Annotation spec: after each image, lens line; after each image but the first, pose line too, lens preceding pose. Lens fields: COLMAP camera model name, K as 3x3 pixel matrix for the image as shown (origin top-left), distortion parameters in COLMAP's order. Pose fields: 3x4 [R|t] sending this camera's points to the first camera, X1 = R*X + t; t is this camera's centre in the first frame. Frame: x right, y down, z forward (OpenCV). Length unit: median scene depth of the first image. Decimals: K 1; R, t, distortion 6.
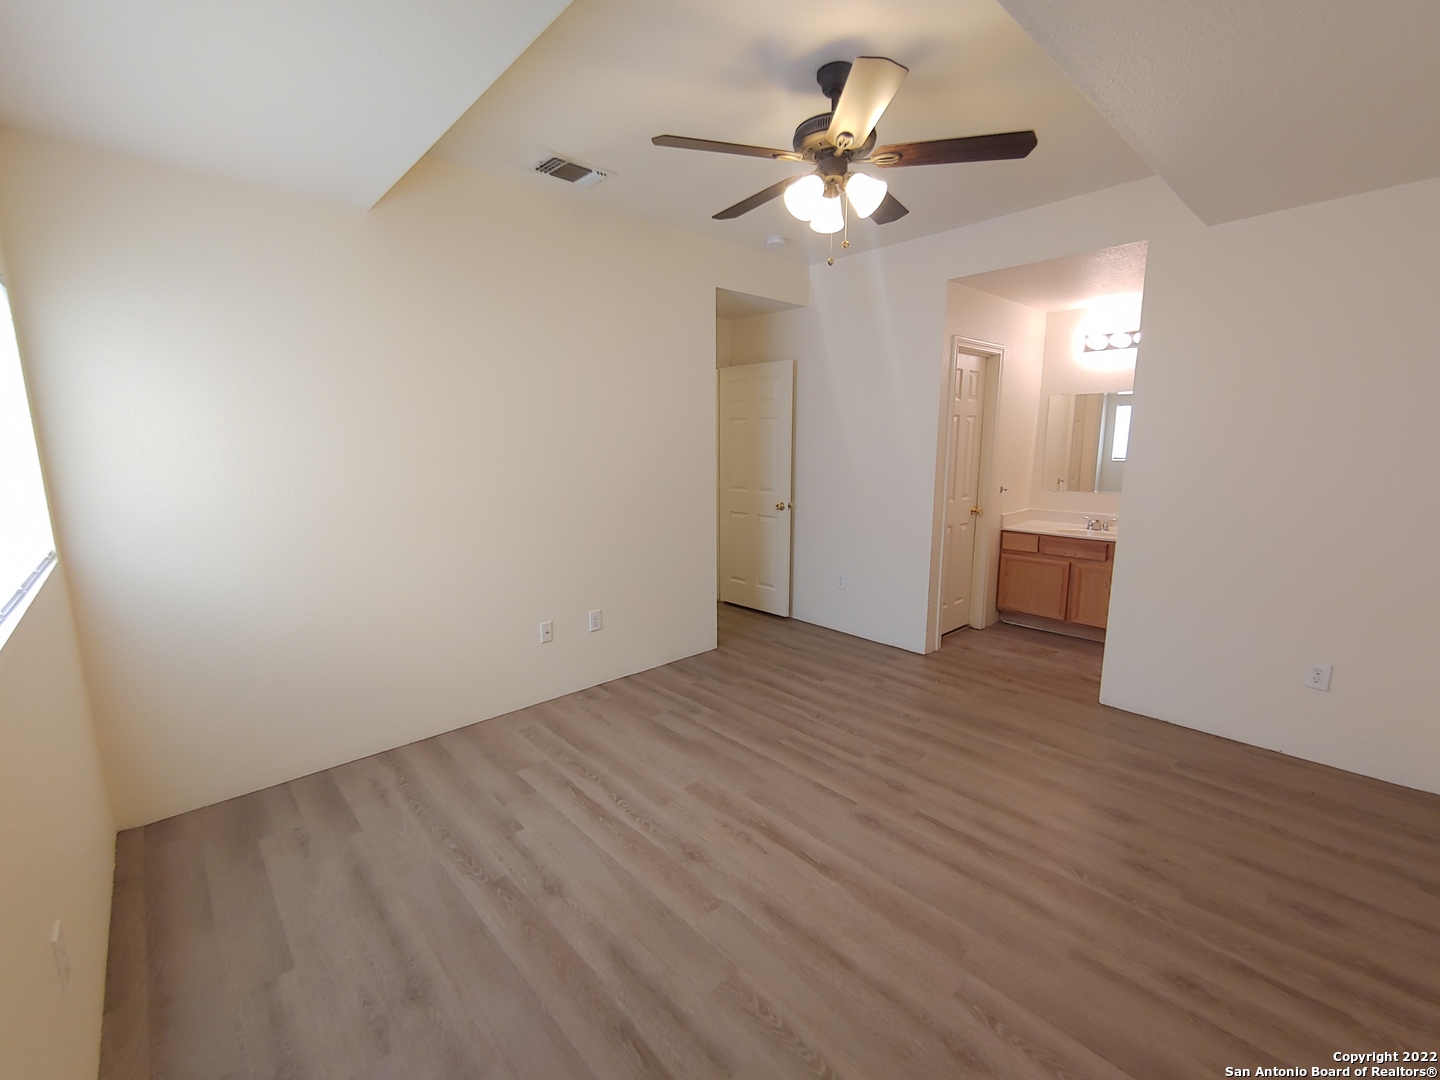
lens RADIAL K [[613.4, 0, 720.0], [0, 613.4, 540.0], [0, 0, 1]] dist [0.008344, -0.000479]
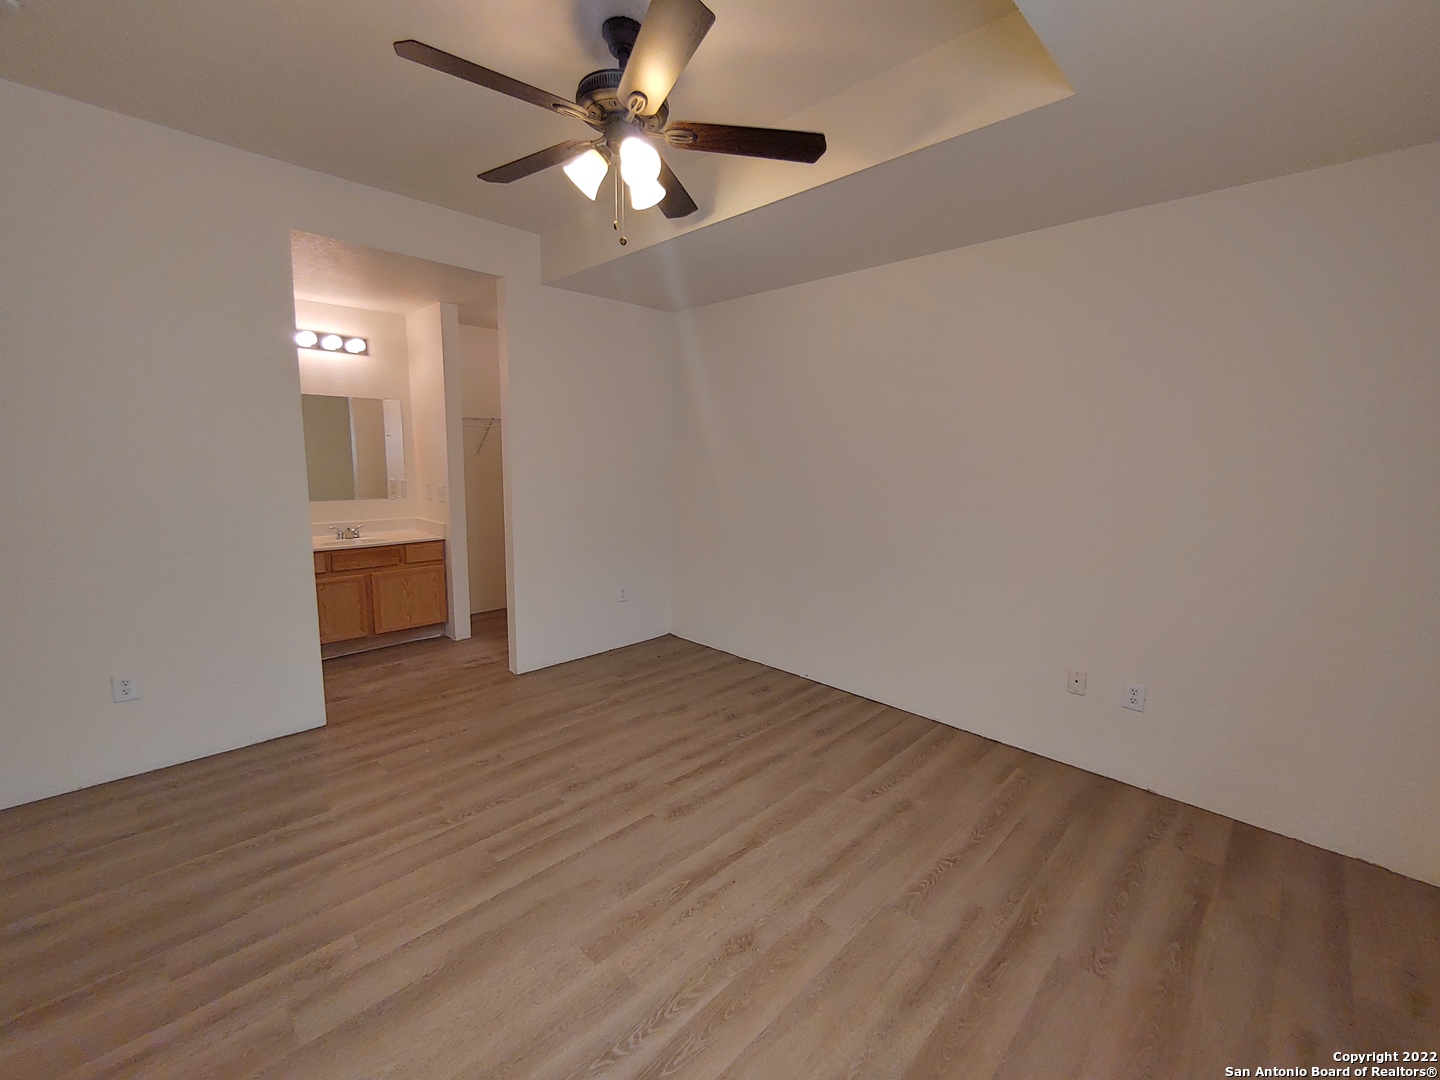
lens RADIAL K [[613.4, 0, 720.0], [0, 613.4, 540.0], [0, 0, 1]] dist [0.008344, -0.000479]
pose [[-0.049067, -0.135231, 0.989598, -0.686276], [0.149325, 0.978663, 0.141141, -0.117355], [-0.987570, 0.154697, -0.027826, 0.853161]]
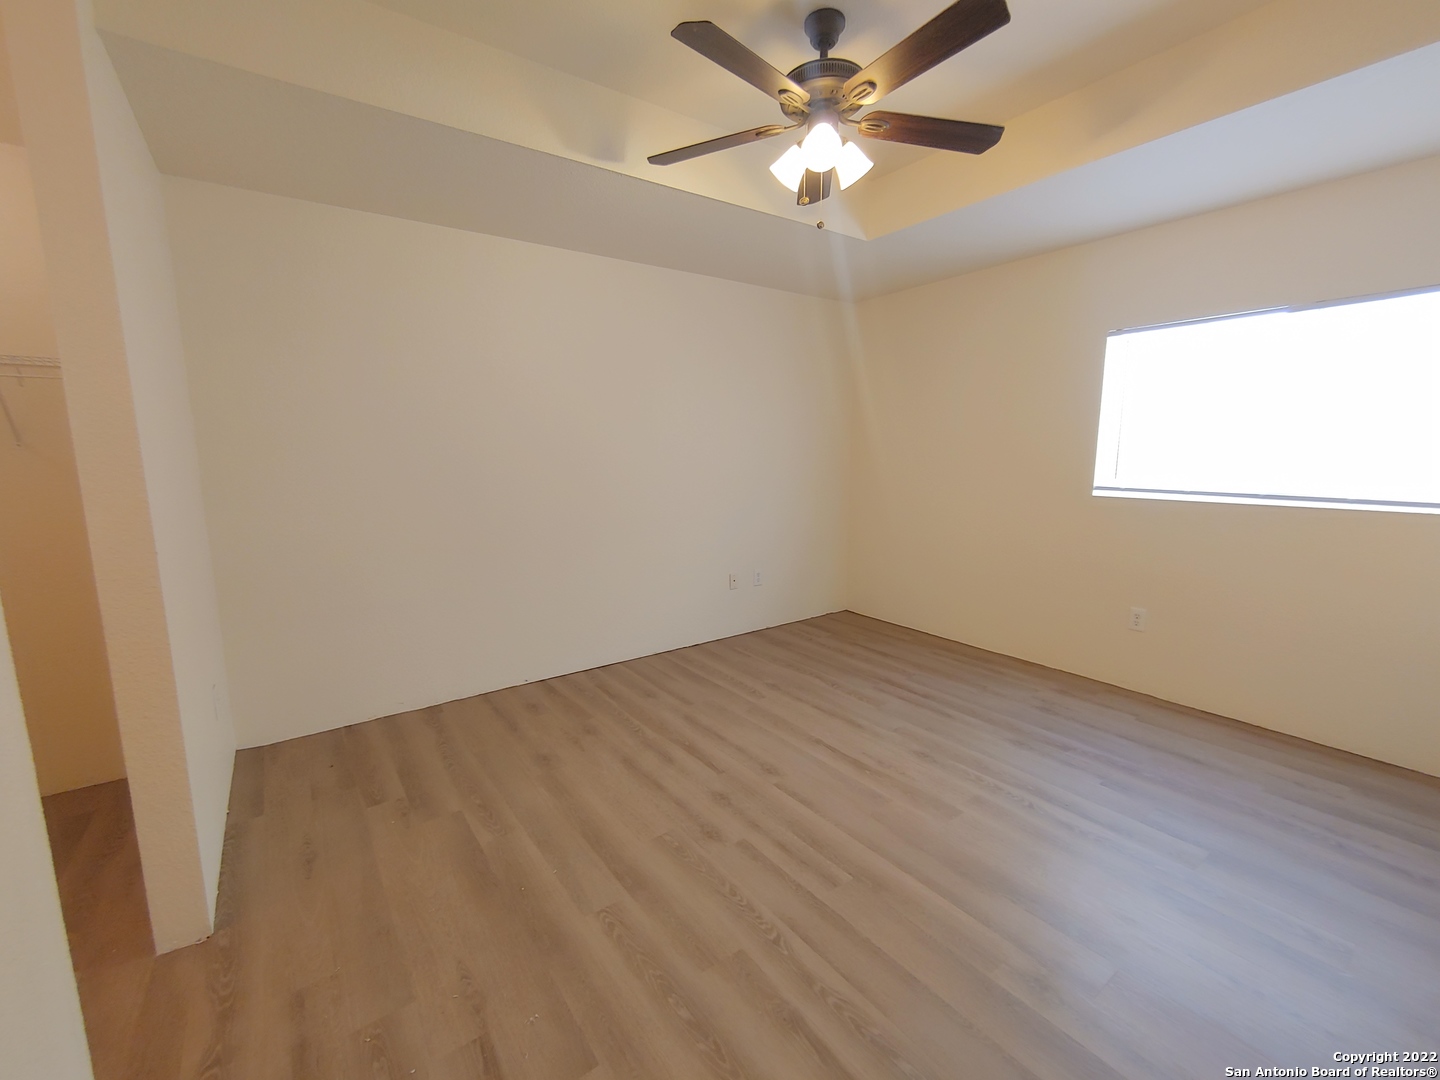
lens RADIAL K [[613.4, 0, 720.0], [0, 613.4, 540.0], [0, 0, 1]] dist [0.008344, -0.000479]
pose [[-0.993032, -0.007575, 0.117605, 0.194759], [0.029811, 0.949329, 0.312866, -0.263240], [-0.114015, 0.314192, -0.942488, 1.826561]]
